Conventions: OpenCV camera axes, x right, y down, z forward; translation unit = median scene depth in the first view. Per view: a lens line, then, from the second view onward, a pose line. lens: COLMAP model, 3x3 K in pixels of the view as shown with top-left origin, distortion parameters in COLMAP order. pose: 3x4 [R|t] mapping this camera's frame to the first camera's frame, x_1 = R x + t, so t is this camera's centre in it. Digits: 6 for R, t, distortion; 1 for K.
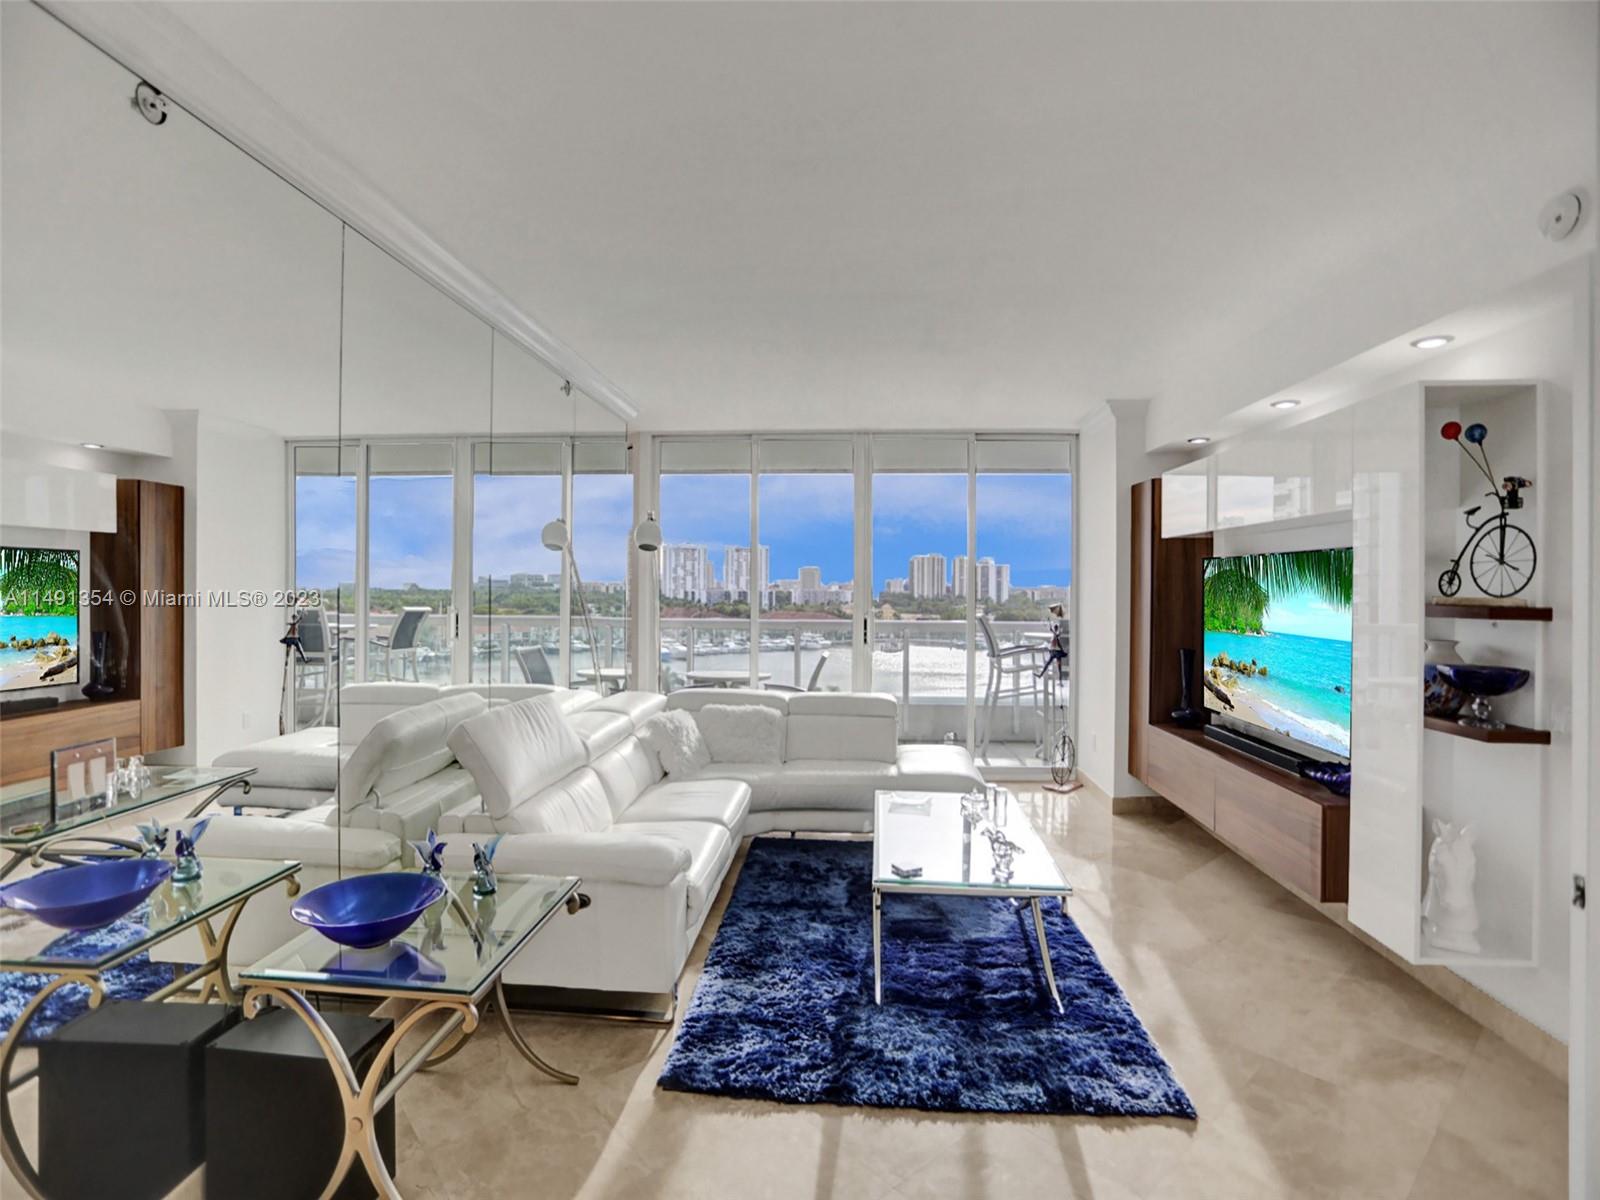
lens RADIAL K [[791.8, 0, 813.3], [0, 791.8, 591.1], [0, 0, 1]] dist [-0.036553, 0.000592]
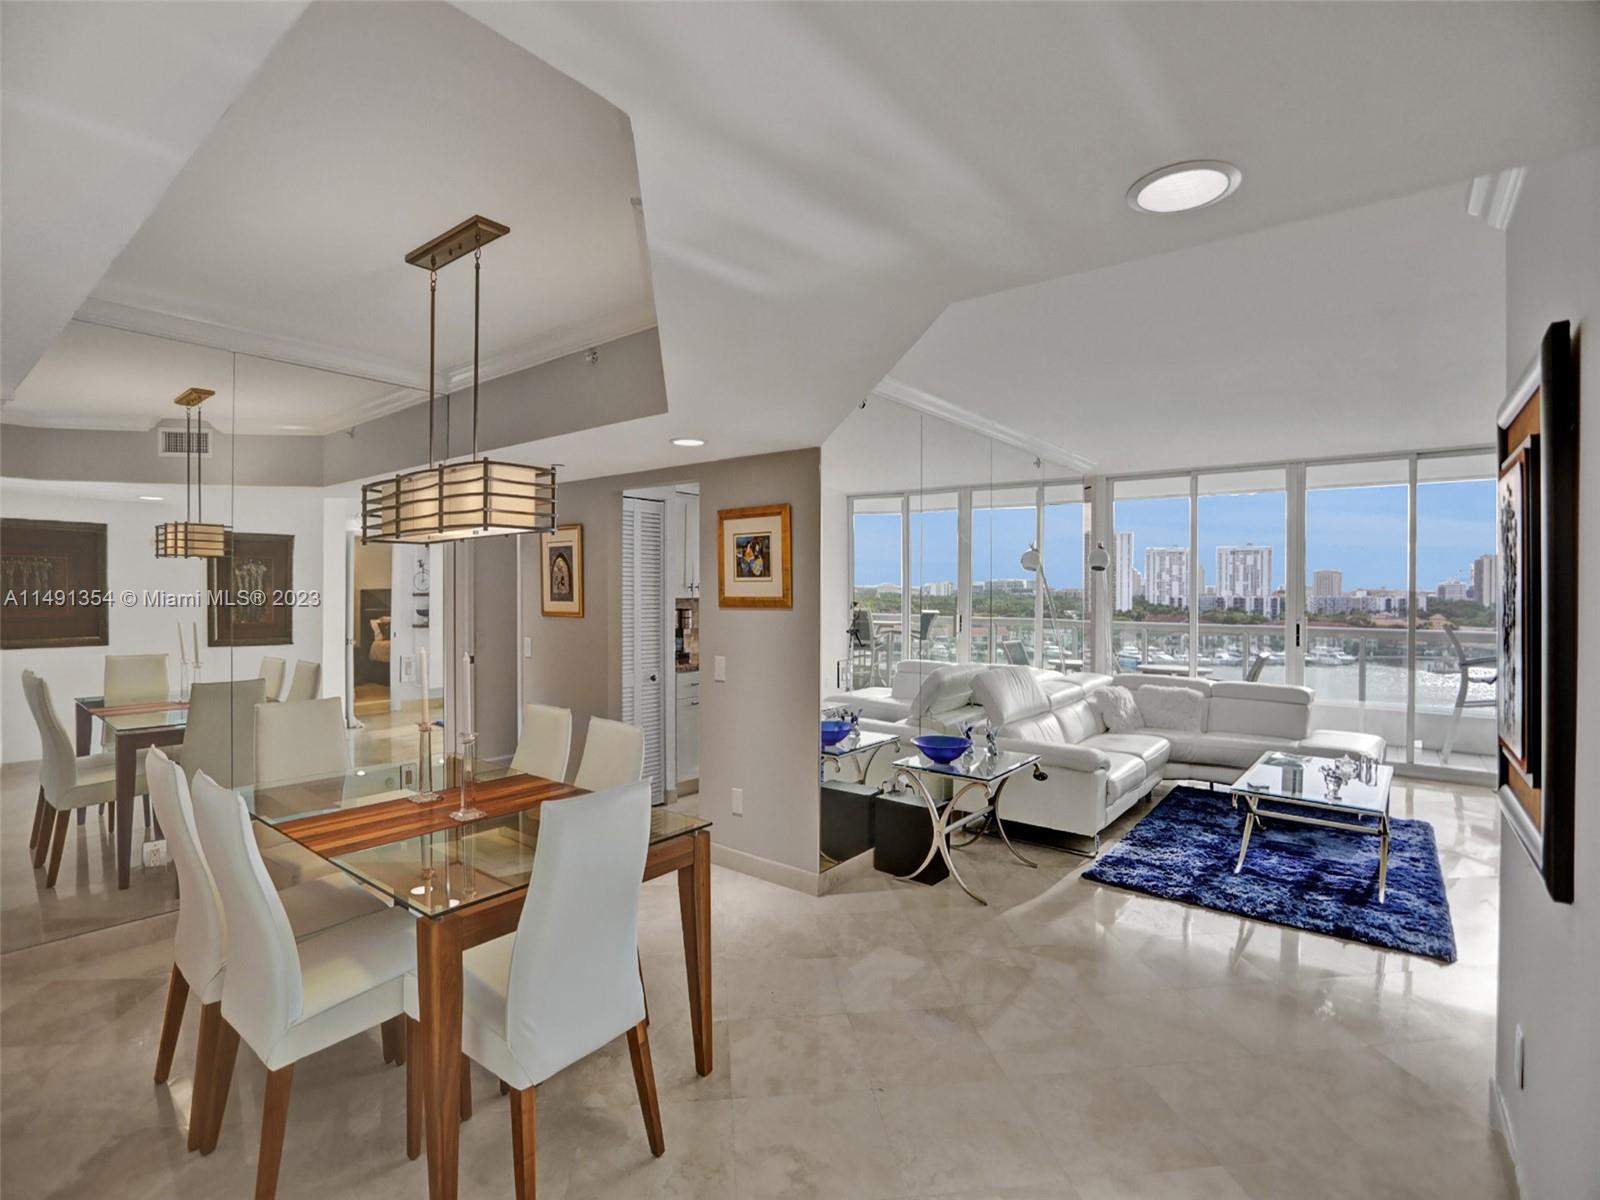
lens RADIAL K [[772.9, 0, 799.4], [0, 772.9, 590.4], [0, 0, 1]] dist [-0.059741, 0.025038]
pose [[0.817257, -0.002748, -0.576267, 0.186326], [-0.002252, 0.999966, -0.007963, -0.005791], [0.576269, 0.007805, 0.817223, -0.538061]]
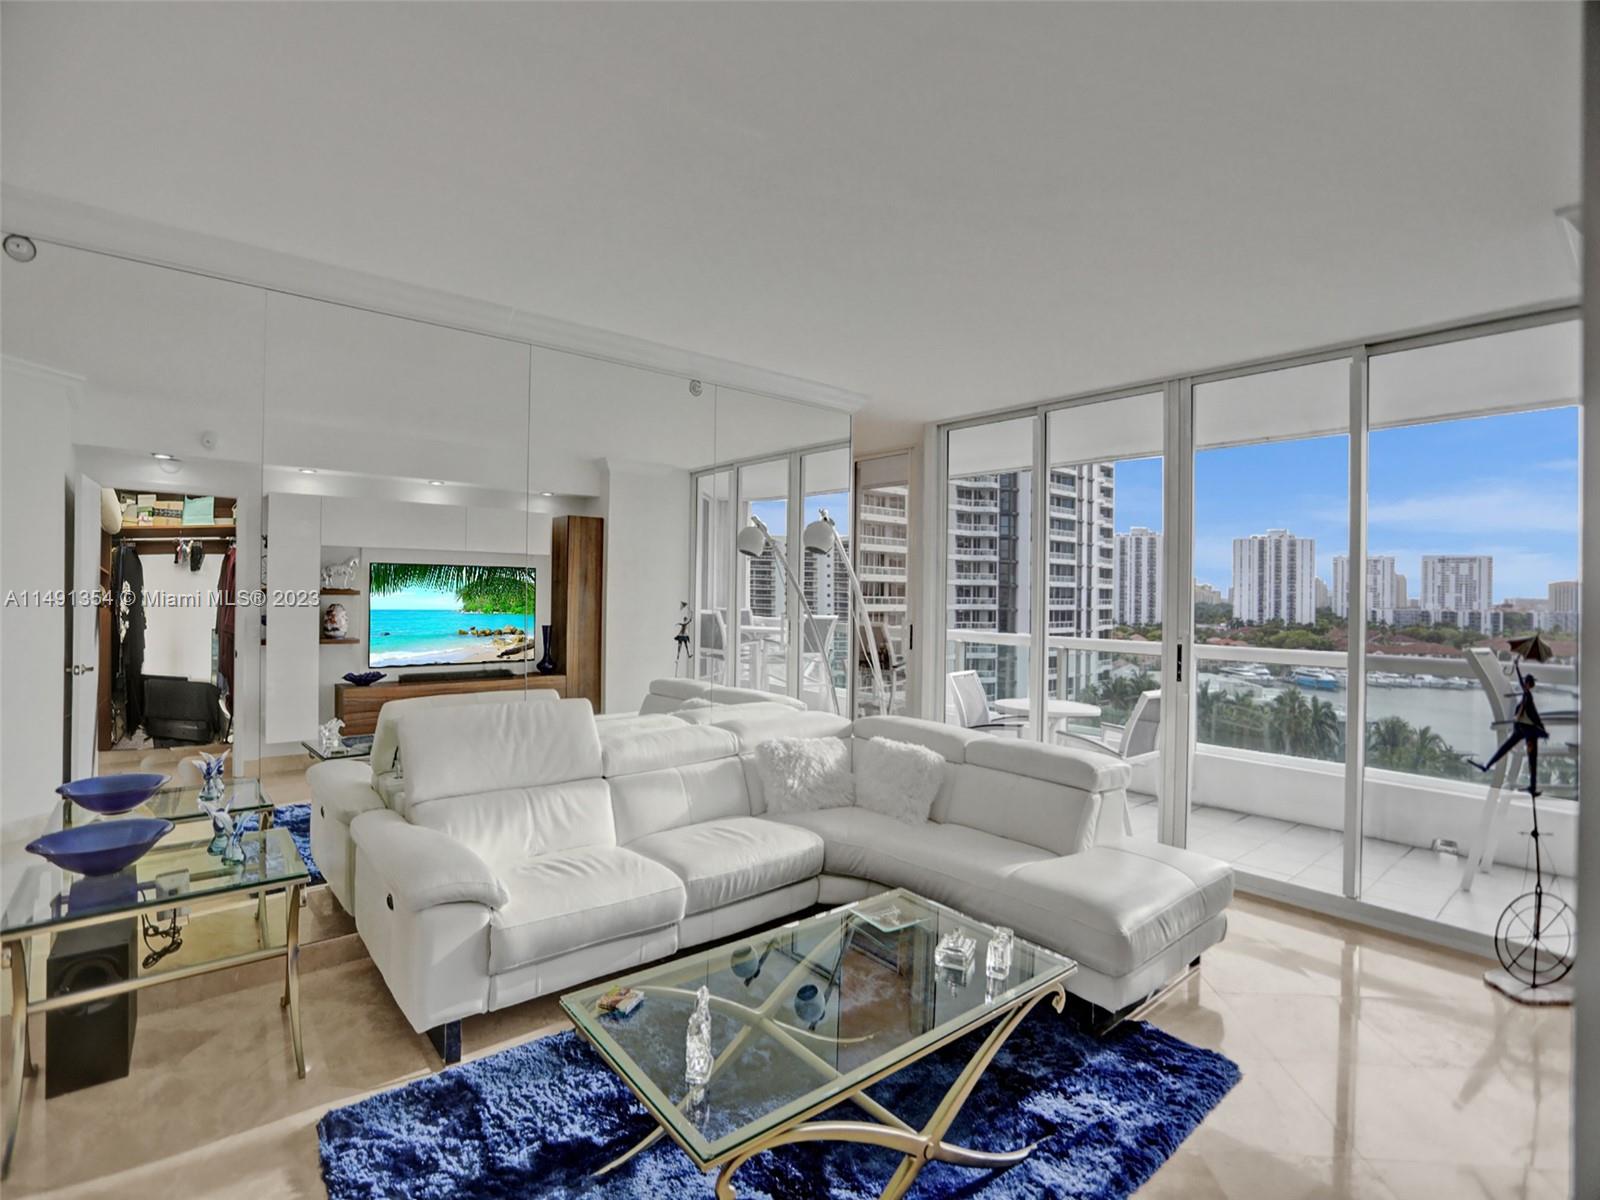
lens RADIAL K [[772.9, 0, 799.4], [0, 772.9, 590.4], [0, 0, 1]] dist [-0.059741, 0.025038]
pose [[0.692686, -0.000498, -0.721239, 0.561260], [-0.014817, 0.999779, -0.014920, 0.002857], [0.721087, 0.021022, 0.692525, 0.517033]]
